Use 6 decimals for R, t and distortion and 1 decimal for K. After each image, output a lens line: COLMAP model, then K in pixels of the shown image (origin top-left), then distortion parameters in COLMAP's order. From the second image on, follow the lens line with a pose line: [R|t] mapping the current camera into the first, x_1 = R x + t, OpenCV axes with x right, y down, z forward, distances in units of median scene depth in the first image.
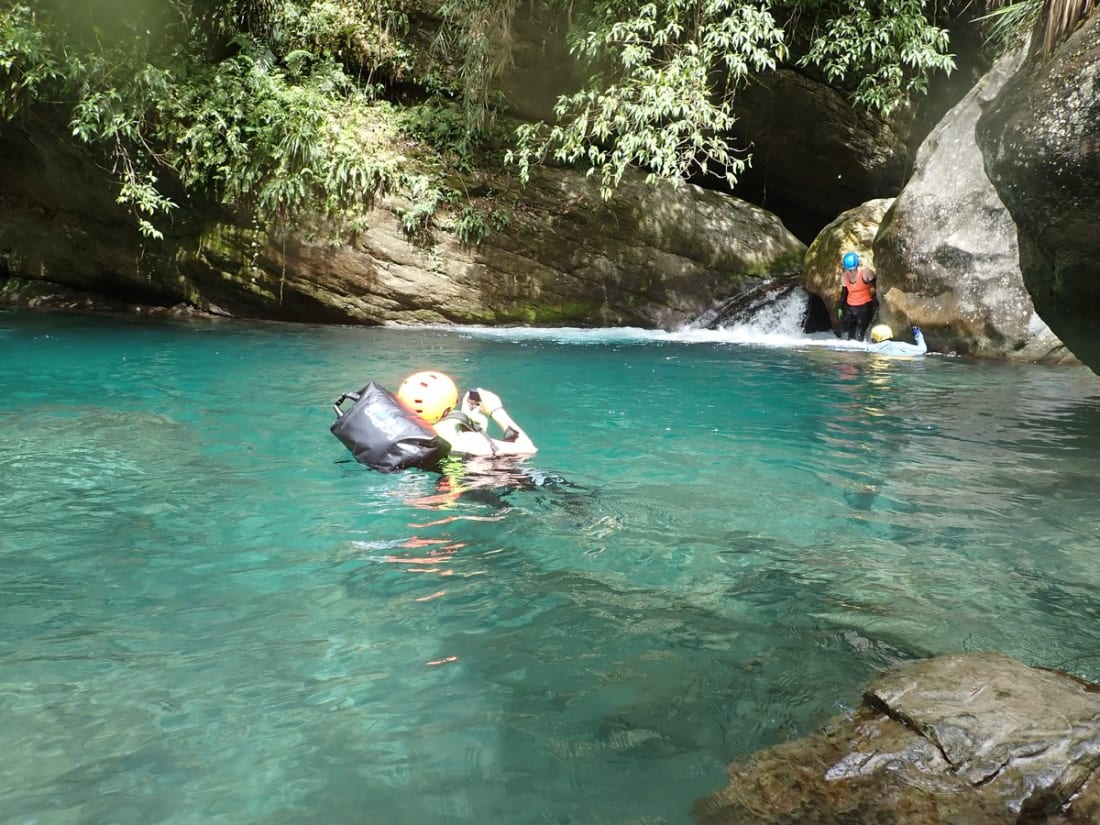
lens RADIAL K [[854.5, 0, 546.9], [0, 854.5, 412.3], [0, 0, 1]] dist [0.049243, 0.016550]
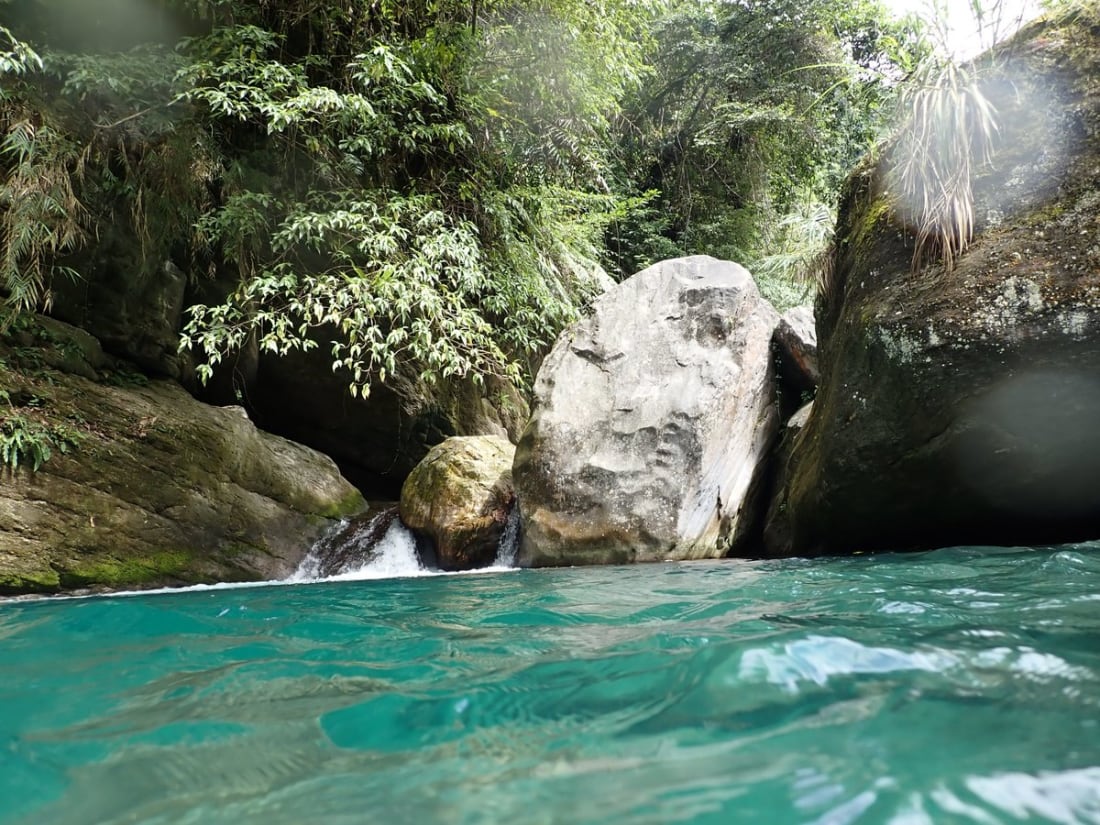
lens RADIAL K [[854.5, 0, 552.5], [0, 854.5, 416.7], [0, 0, 1]] dist [0.049243, 0.016550]
pose [[0.653135, 0.060359, 0.754832, -0.402047], [0.191615, 0.951203, -0.241861, 0.002737], [-0.732597, 0.302605, 0.609699, 0.349906]]
